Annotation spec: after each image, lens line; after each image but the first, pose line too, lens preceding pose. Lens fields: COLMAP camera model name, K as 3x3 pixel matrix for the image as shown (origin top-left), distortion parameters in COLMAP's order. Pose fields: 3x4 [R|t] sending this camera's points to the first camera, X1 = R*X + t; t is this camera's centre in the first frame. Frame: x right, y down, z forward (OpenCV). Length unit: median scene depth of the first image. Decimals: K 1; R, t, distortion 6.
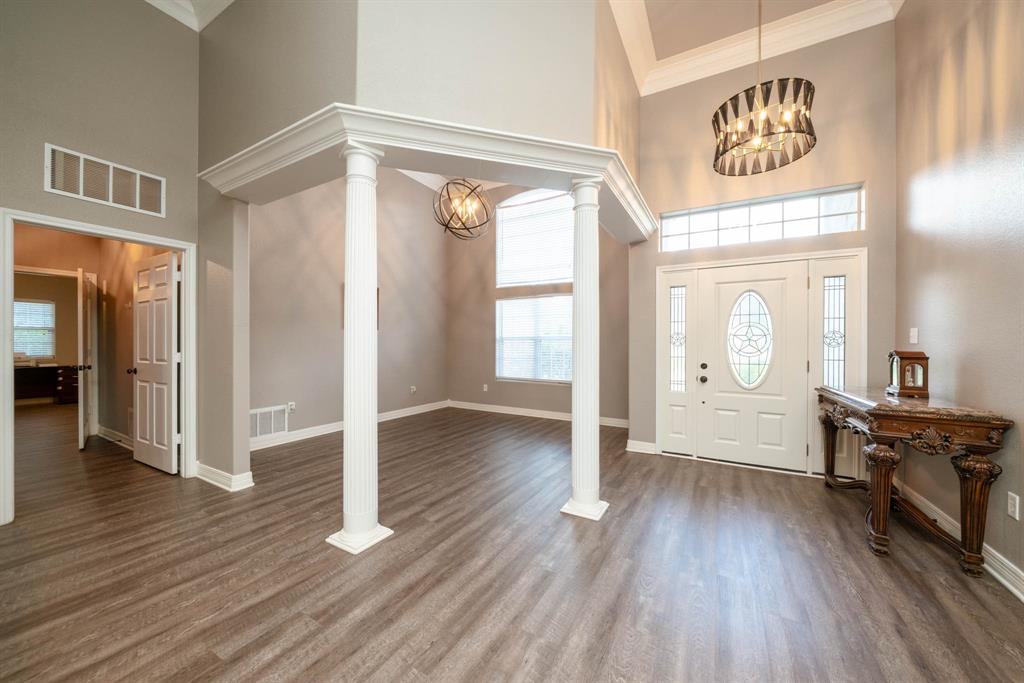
lens RADIAL K [[356.5, 0, 512.0], [0, 356.5, 341.5], [0, 0, 1]] dist [-0.007558, 0.000003]
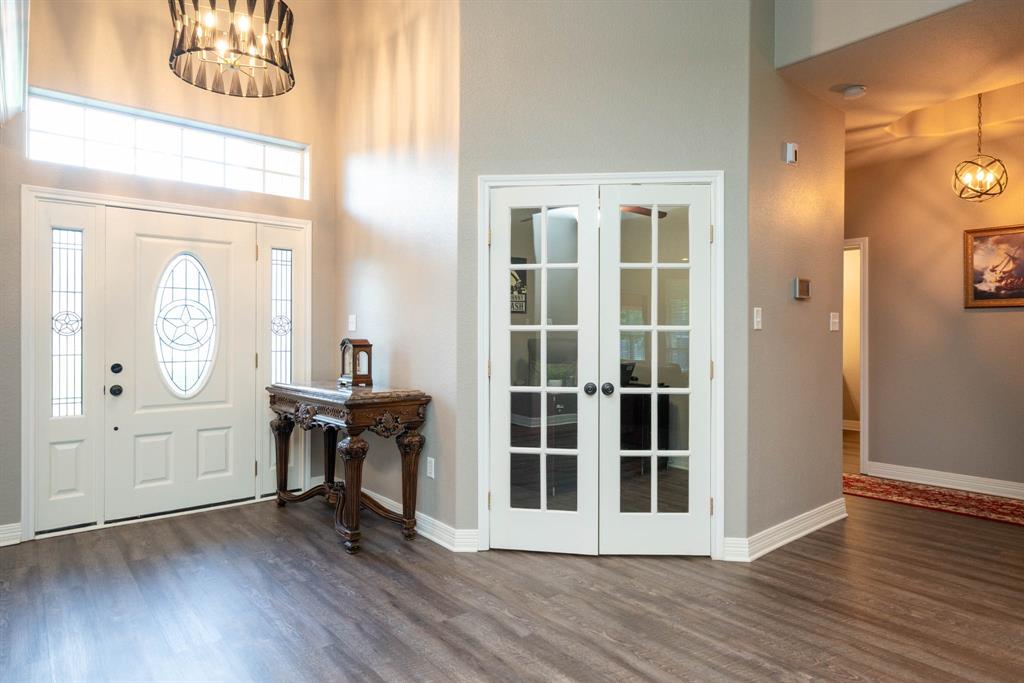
lens RADIAL K [[589.2, 0, 508.2], [0, 589.2, 330.2], [0, 0, 1]] dist [-0.002370, -0.000563]
pose [[0.358764, 0.001158, 0.933428, -0.176912], [-0.003727, 0.999993, 0.000193, 0.001617], [-0.933421, -0.003548, 0.358765, 0.024319]]
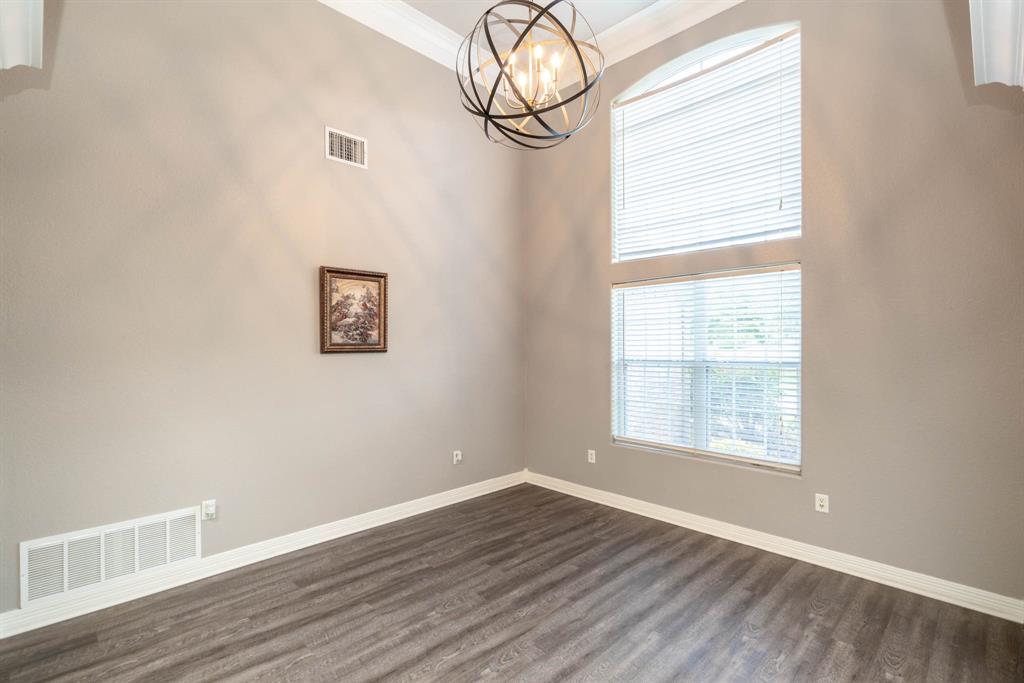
lens RADIAL K [[475.8, 0, 491.2], [0, 475.8, 347.4], [0, 0, 1]] dist [0.000742, -0.000086]
pose [[0.956693, -0.005859, -0.291041, -0.021892], [0.007356, 0.999965, 0.004047, -0.065277], [0.291007, -0.006012, 0.956702, 0.555389]]
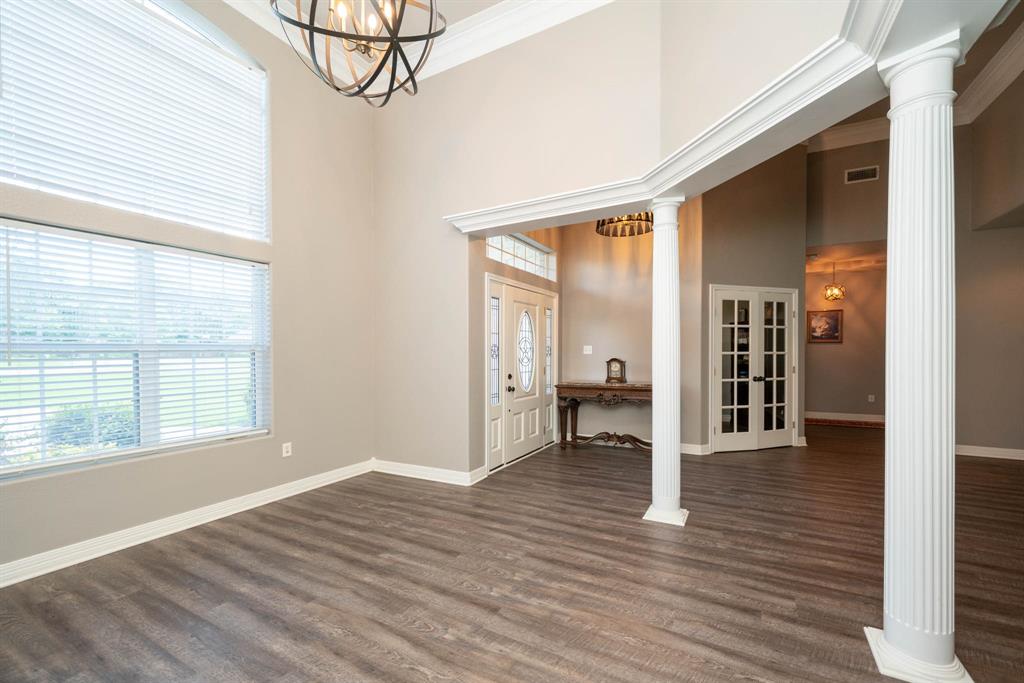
lens RADIAL K [[392.9, 0, 510.9], [0, 392.9, 349.8], [0, 0, 1]] dist [-0.000224, 0.000116]
pose [[0.021490, -0.000189, 0.999769, -0.694188], [-0.001509, 0.999999, 0.000221, -0.011699], [-0.999768, -0.001513, 0.021490, 1.038618]]
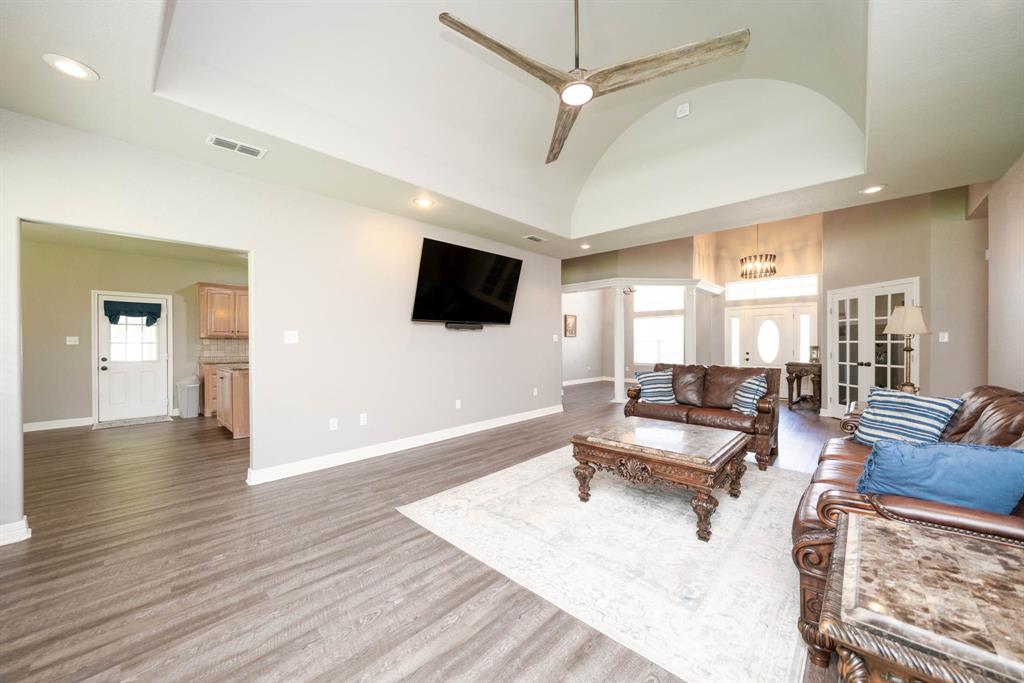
lens RADIAL K [[378.3, 0, 512.0], [0, 378.3, 341.5], [0, 0, 1]] dist [-0.001044, -0.000017]
pose [[0.972106, -0.003821, -0.234512, -0.367776], [0.003588, 0.999993, -0.001422, -0.006741], [0.234515, 0.000541, 0.972112, -1.827048]]
